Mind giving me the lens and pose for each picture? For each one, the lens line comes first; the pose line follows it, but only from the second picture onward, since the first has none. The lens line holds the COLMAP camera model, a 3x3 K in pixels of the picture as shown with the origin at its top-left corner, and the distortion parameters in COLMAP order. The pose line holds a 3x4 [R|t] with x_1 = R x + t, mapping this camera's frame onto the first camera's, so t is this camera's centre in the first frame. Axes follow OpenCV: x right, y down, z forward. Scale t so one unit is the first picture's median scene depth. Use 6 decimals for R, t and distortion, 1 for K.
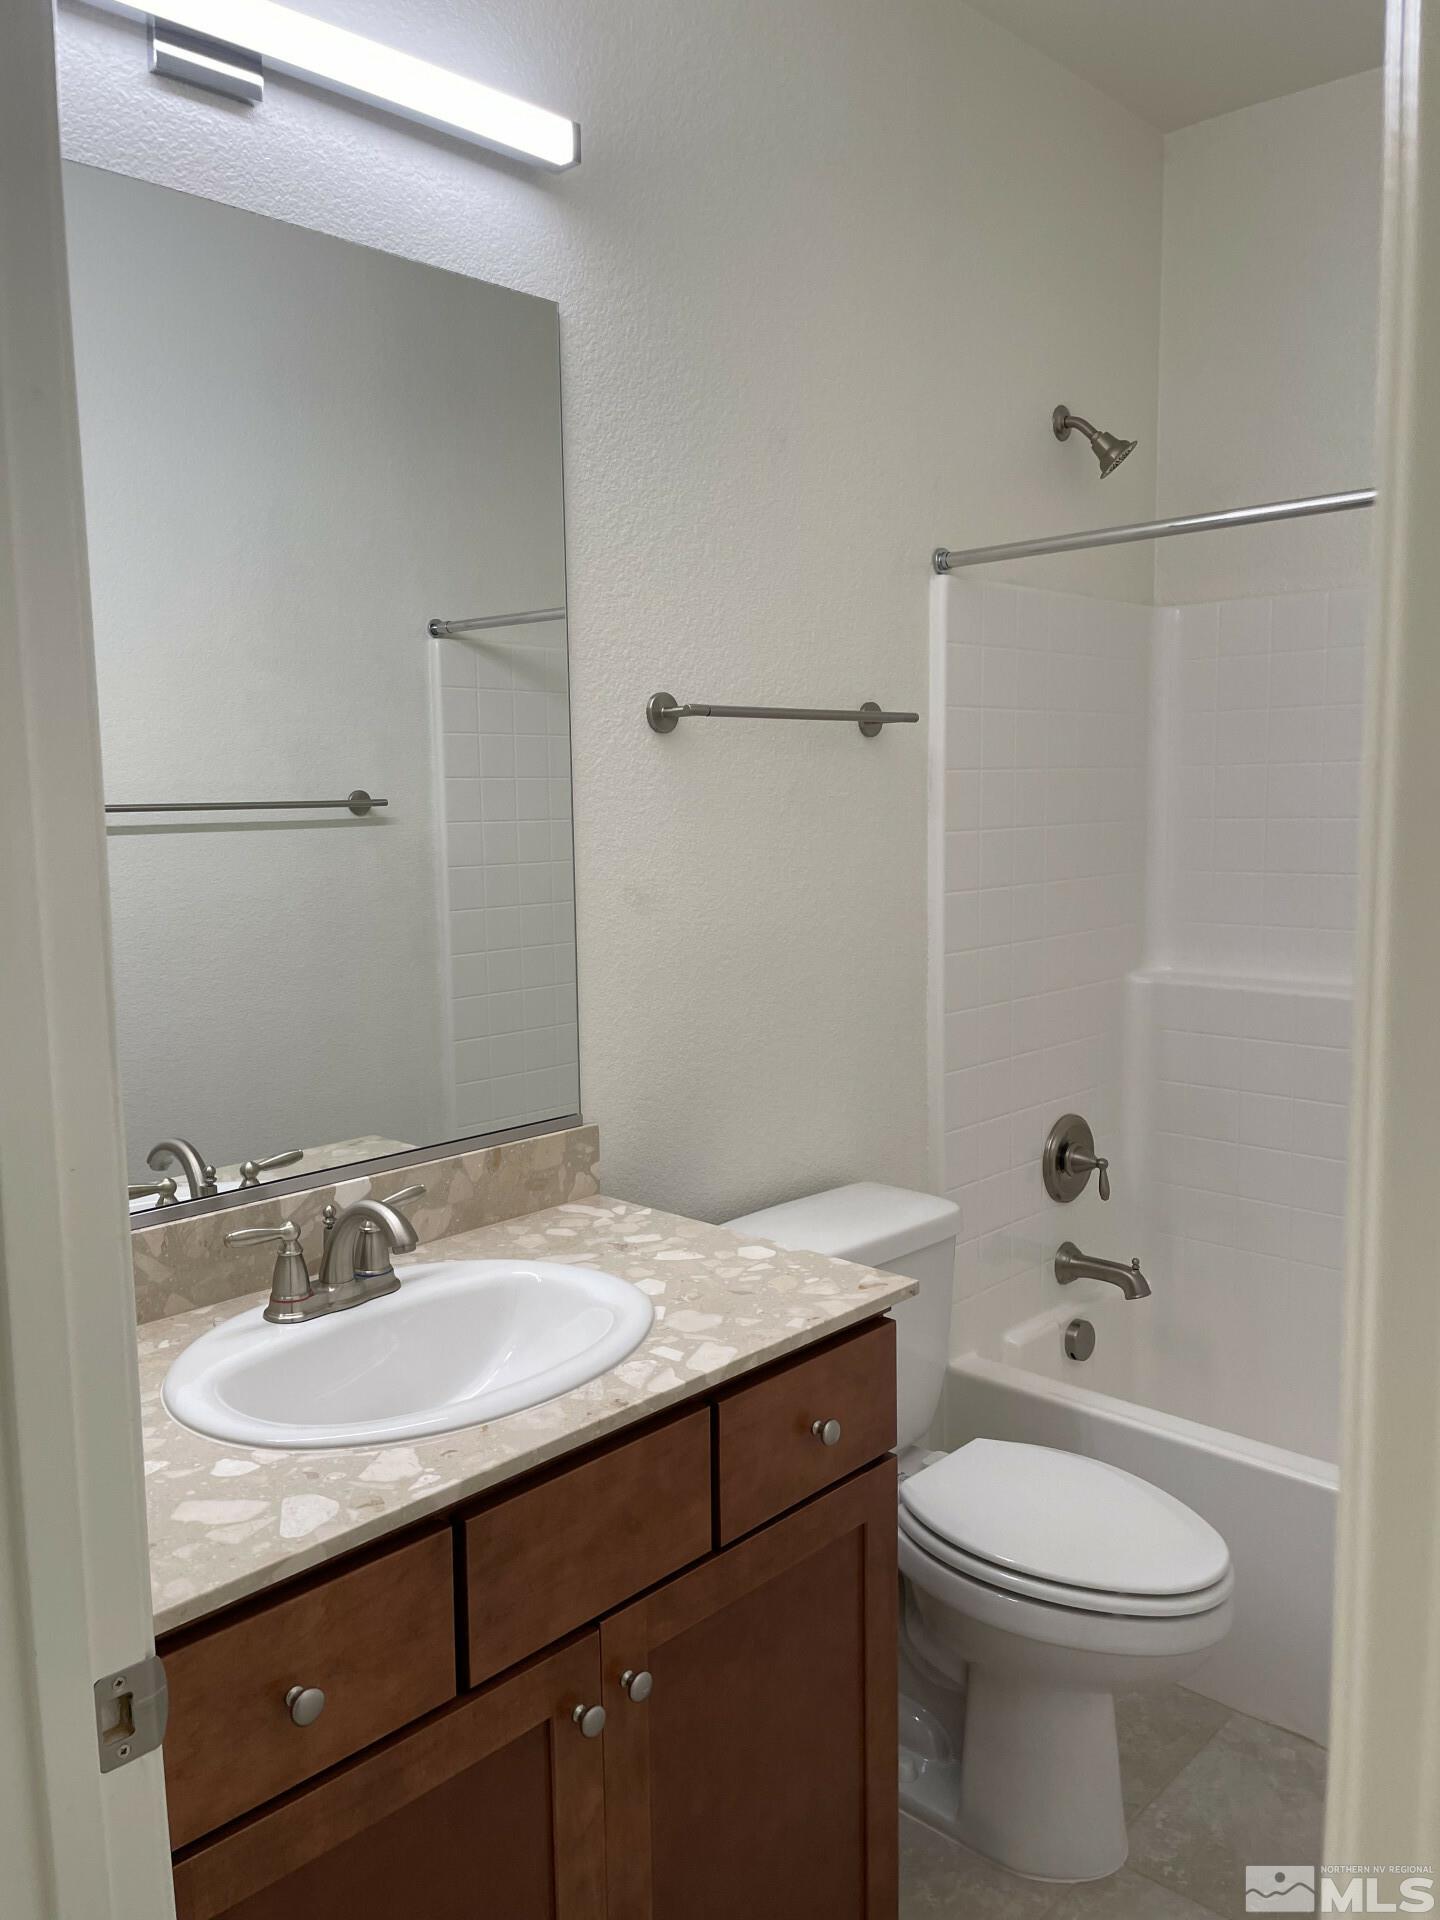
lens RADIAL K [[1461.6, 0, 718.4], [0, 1461.6, 955.6], [0, 0, 1]] dist [0.016820, -0.016029]
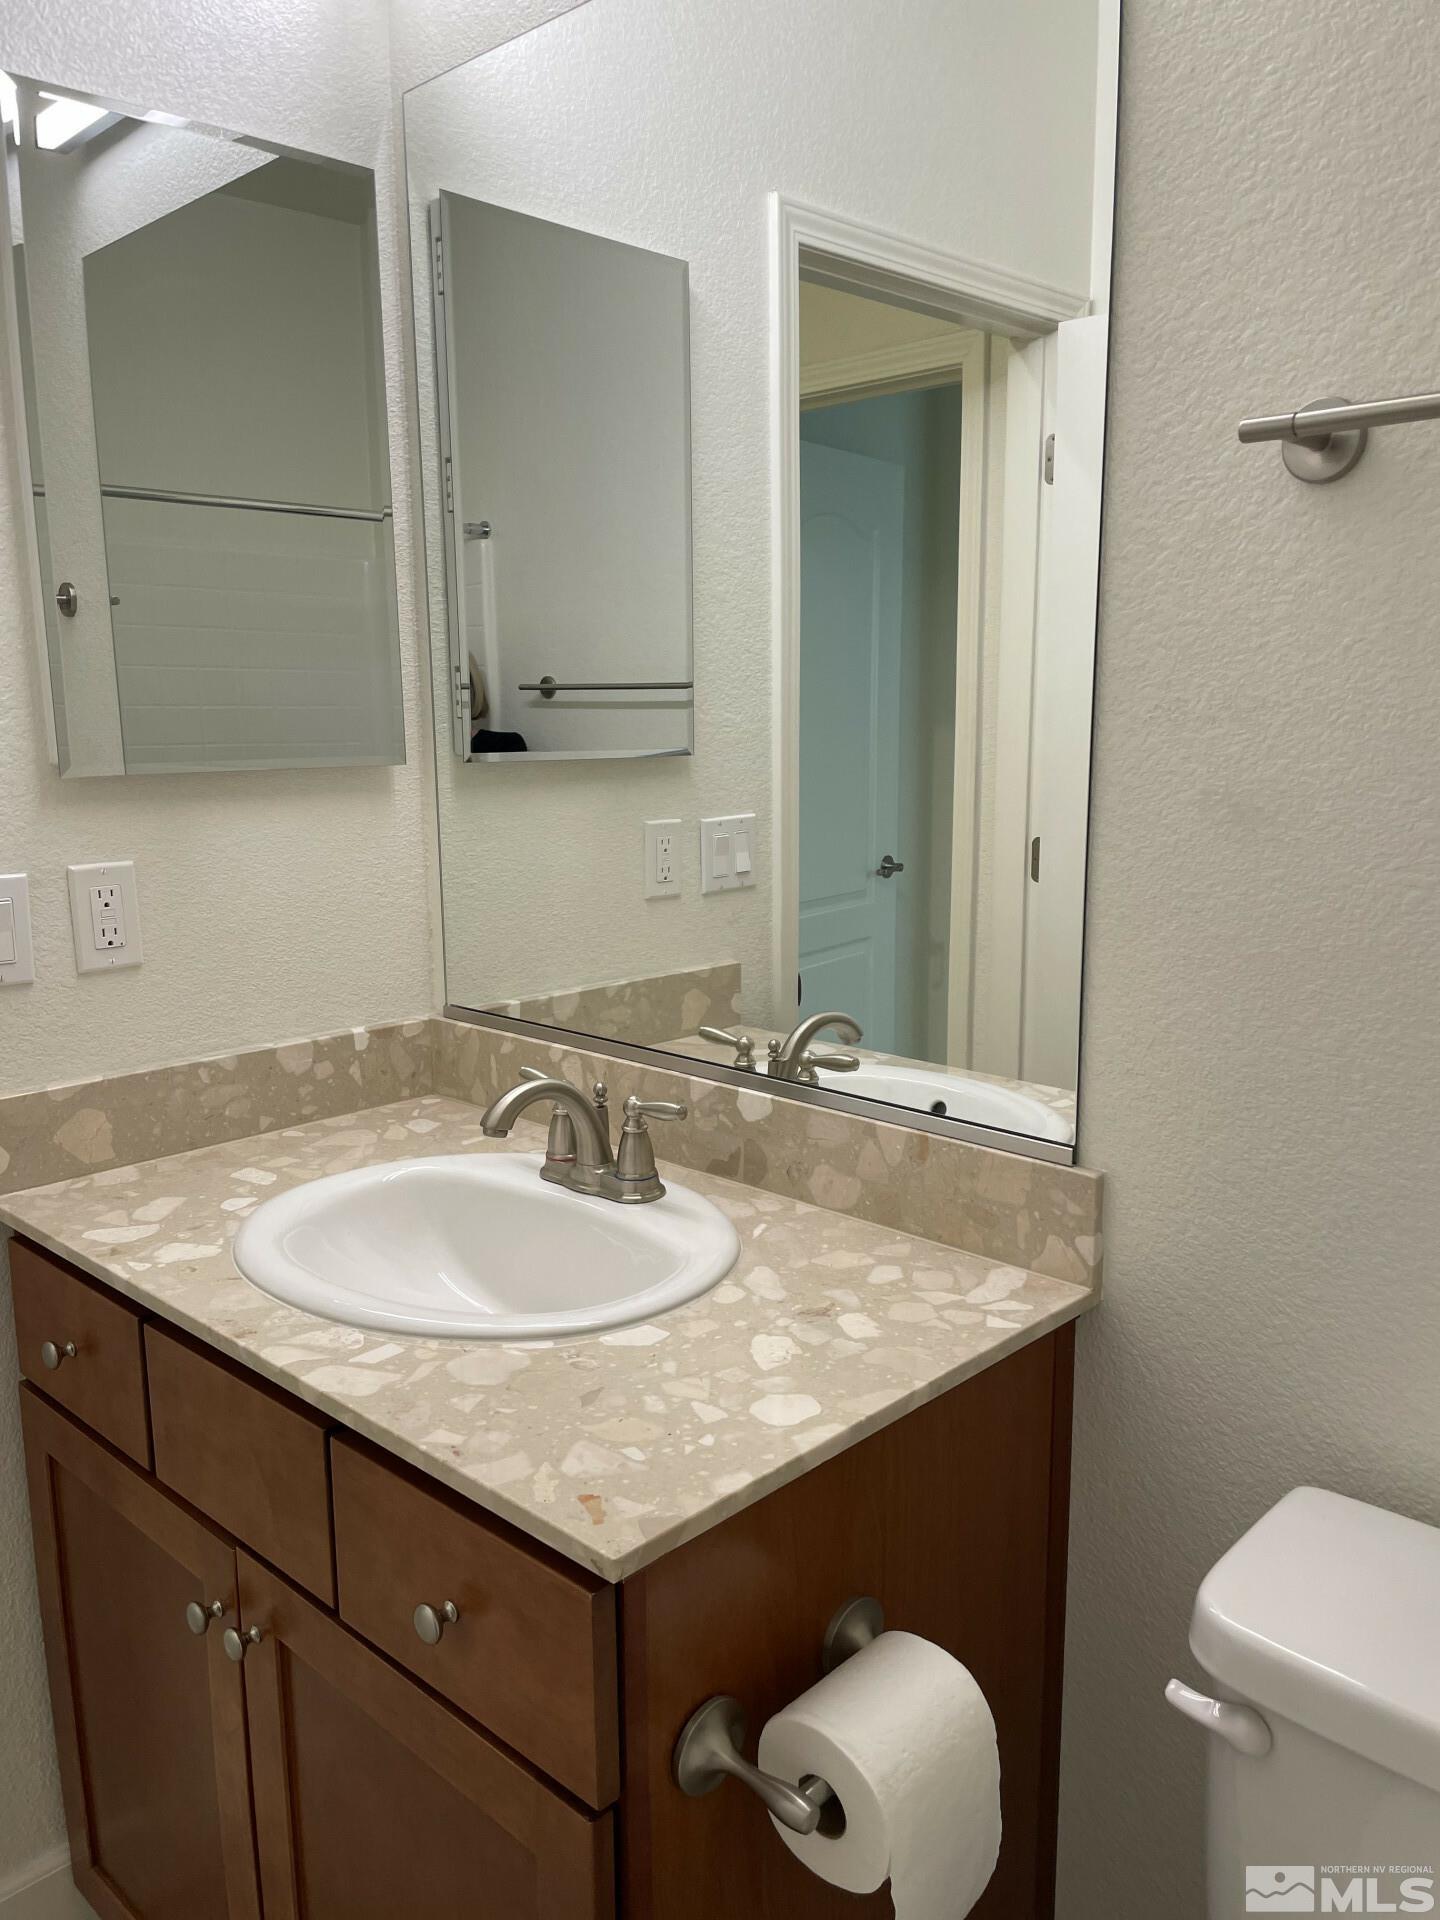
lens RADIAL K [[1461.6, 0, 729.6], [0, 1461.6, 968.8], [0, 0, 1]] dist [0.016820, -0.016029]
pose [[-0.001697, 0.193640, -0.981071, 0.587888], [-0.105773, 0.975534, 0.192730, -0.081771], [0.994389, 0.104098, 0.018826, 0.986750]]
